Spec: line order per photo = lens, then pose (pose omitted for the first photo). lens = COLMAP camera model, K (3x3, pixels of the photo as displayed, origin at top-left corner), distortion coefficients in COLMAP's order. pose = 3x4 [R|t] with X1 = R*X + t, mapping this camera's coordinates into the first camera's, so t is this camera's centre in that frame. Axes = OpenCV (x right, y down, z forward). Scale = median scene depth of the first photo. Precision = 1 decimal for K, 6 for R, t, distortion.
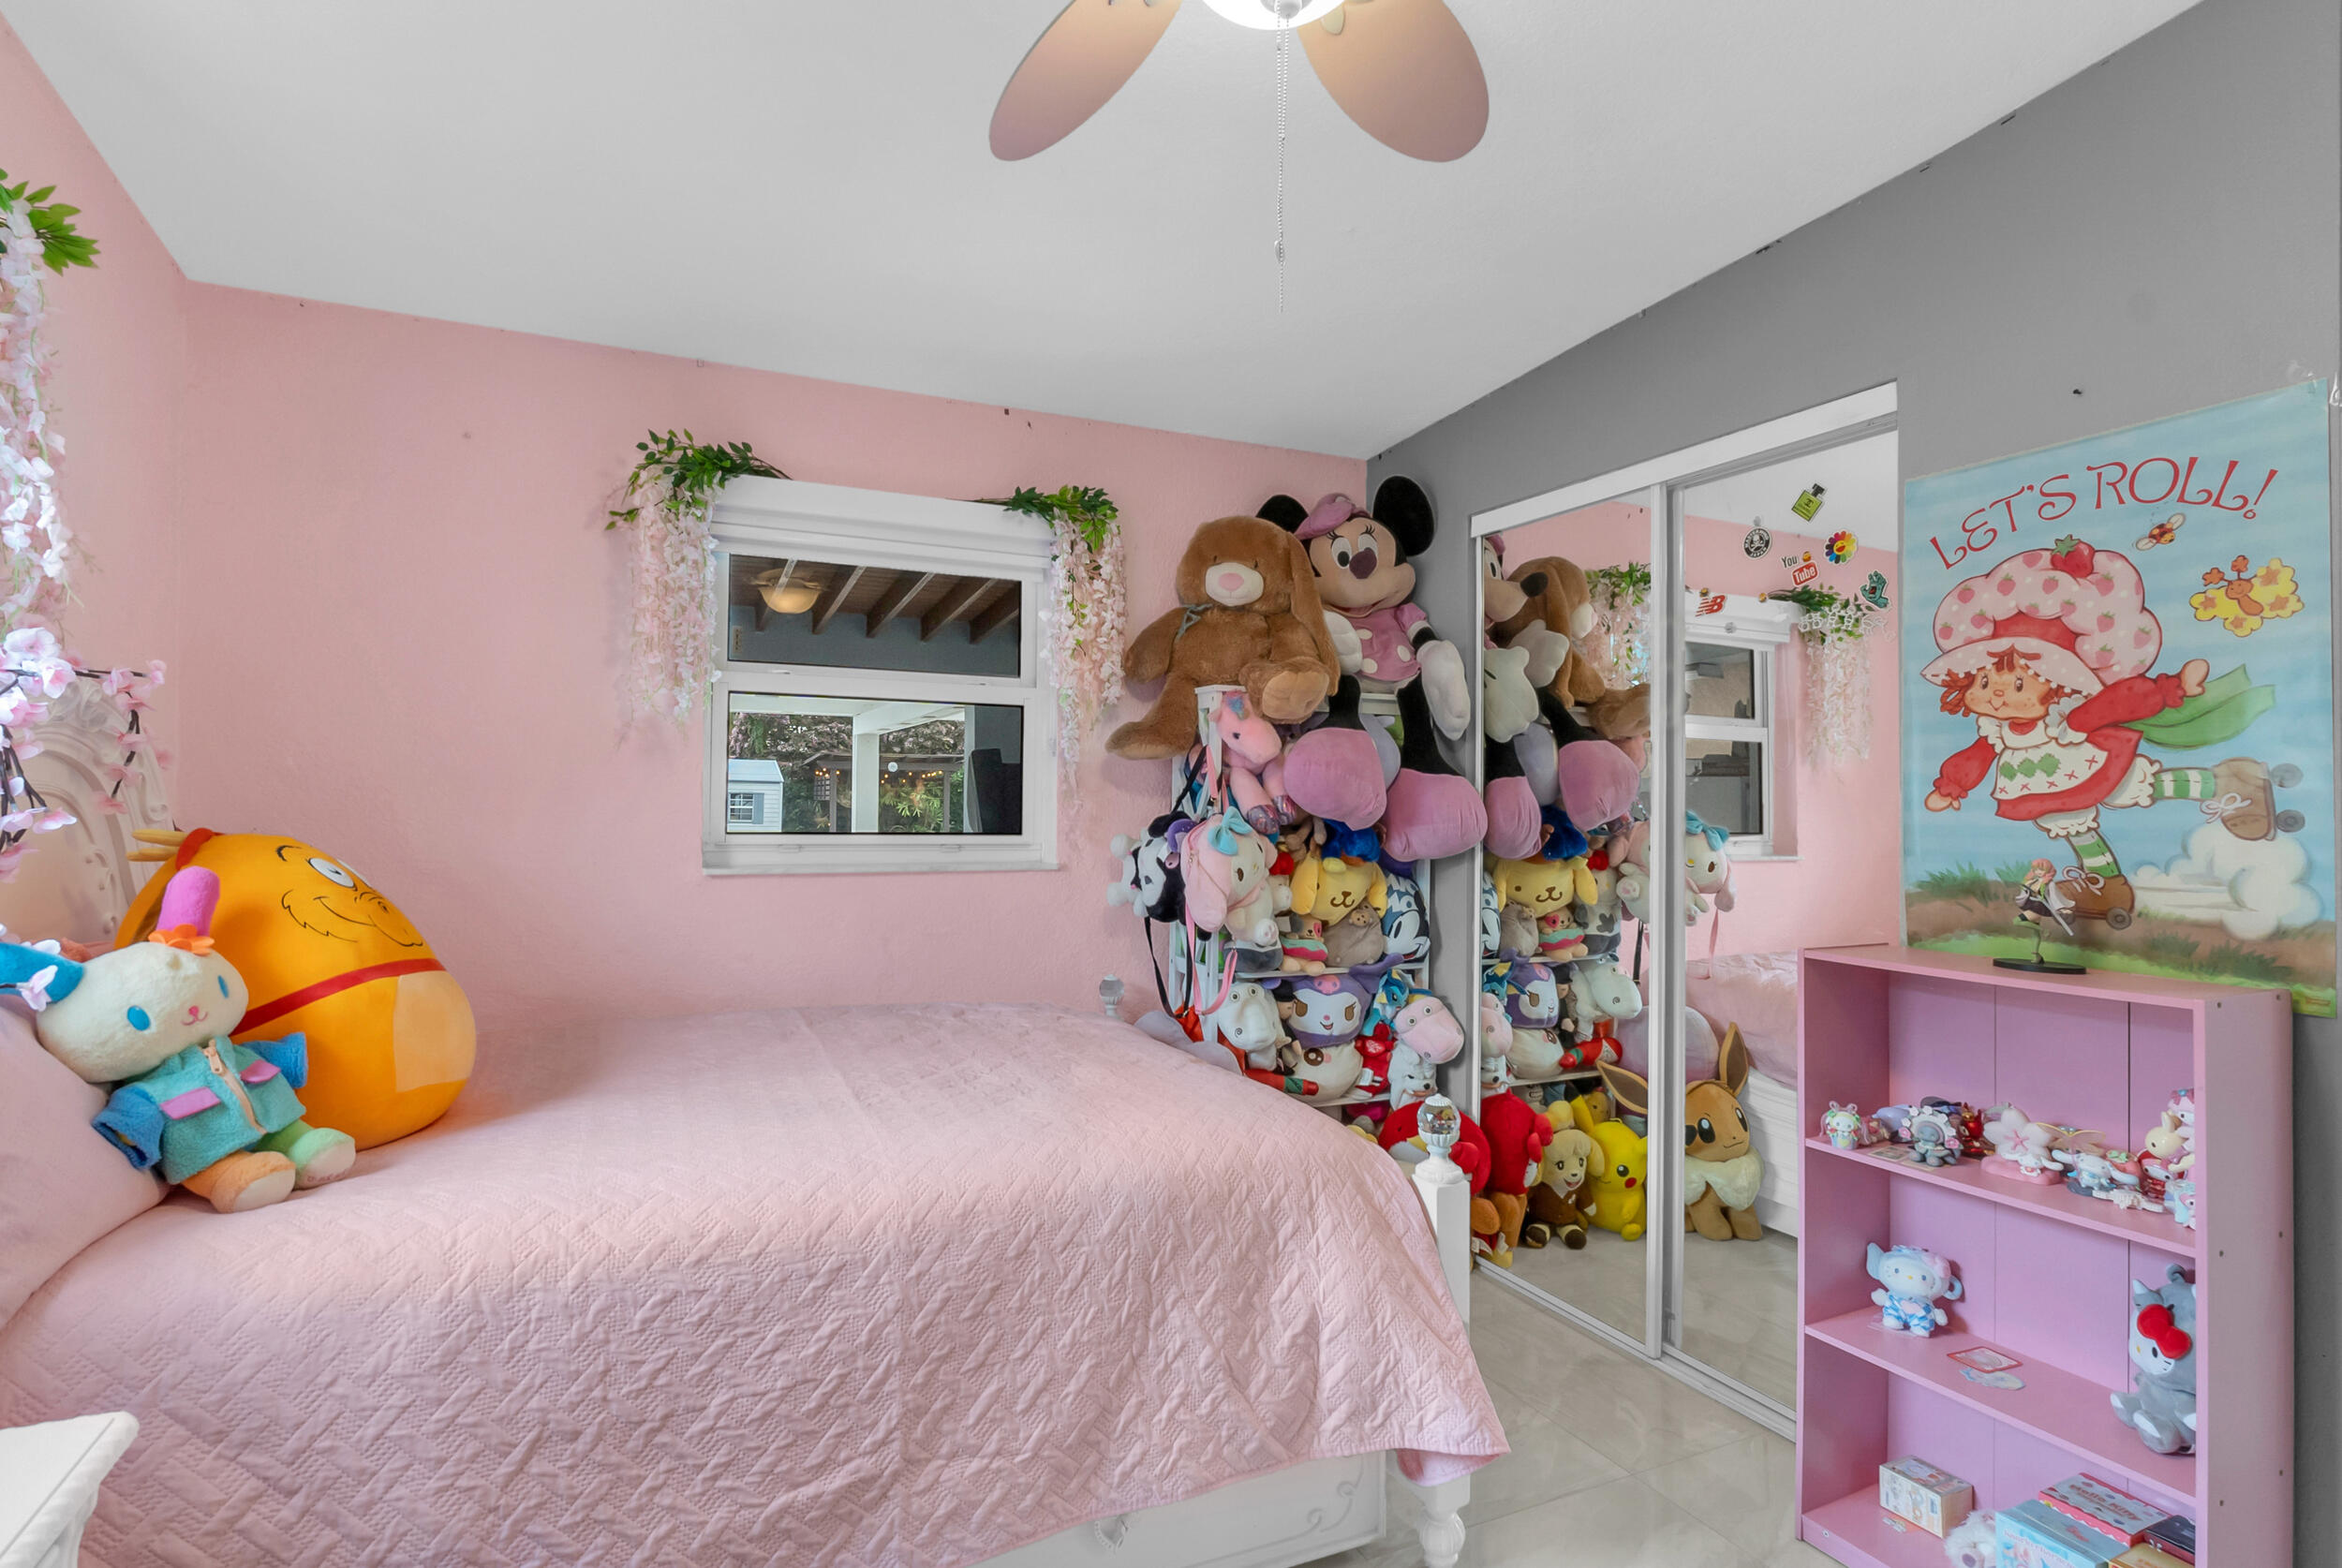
lens RADIAL K [[1131.4, 0, 1179.4], [0, 1131.4, 760.7], [0, 0, 1]] dist [0.002579, -0.001039]
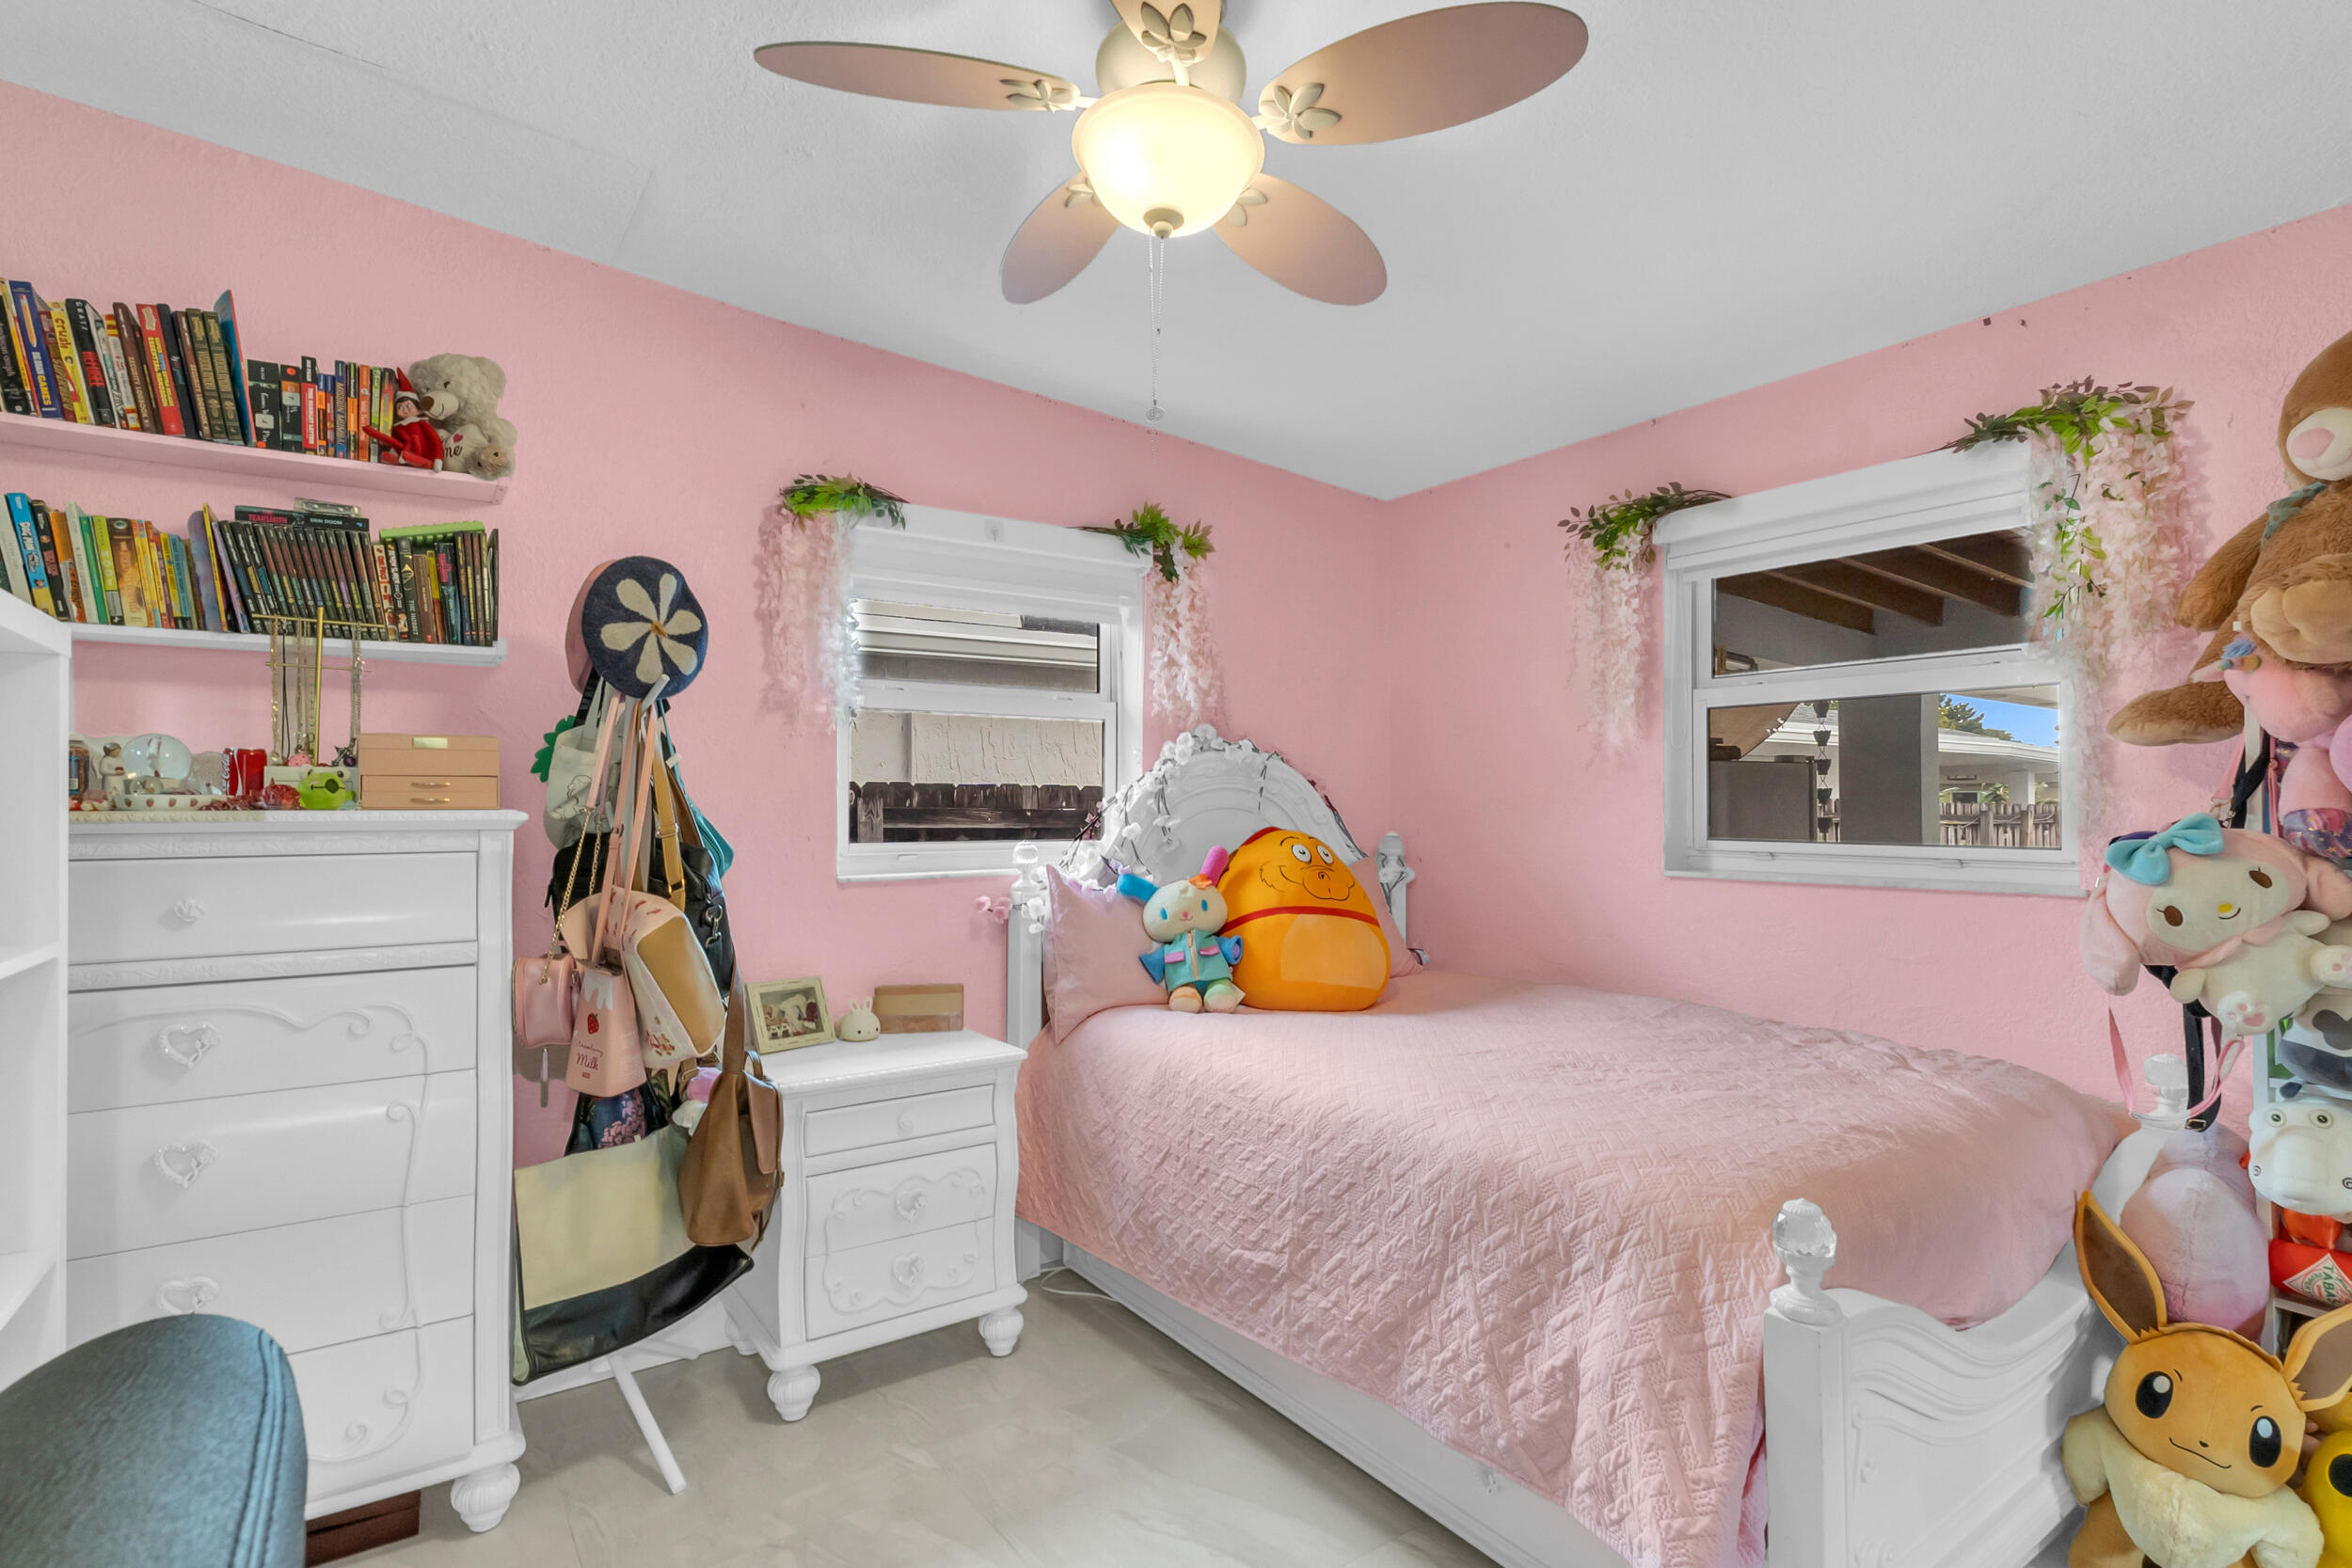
lens RADIAL K [[1136.2, 0, 1184.5], [0, 1136.2, 760.6], [0, 0, 1]] dist [0.002579, -0.001039]
pose [[0.189909, -0.049081, -0.980574, 1.057814], [0.042049, 0.998240, -0.041821, 0.026817], [0.980901, -0.033290, 0.191639, 0.556118]]
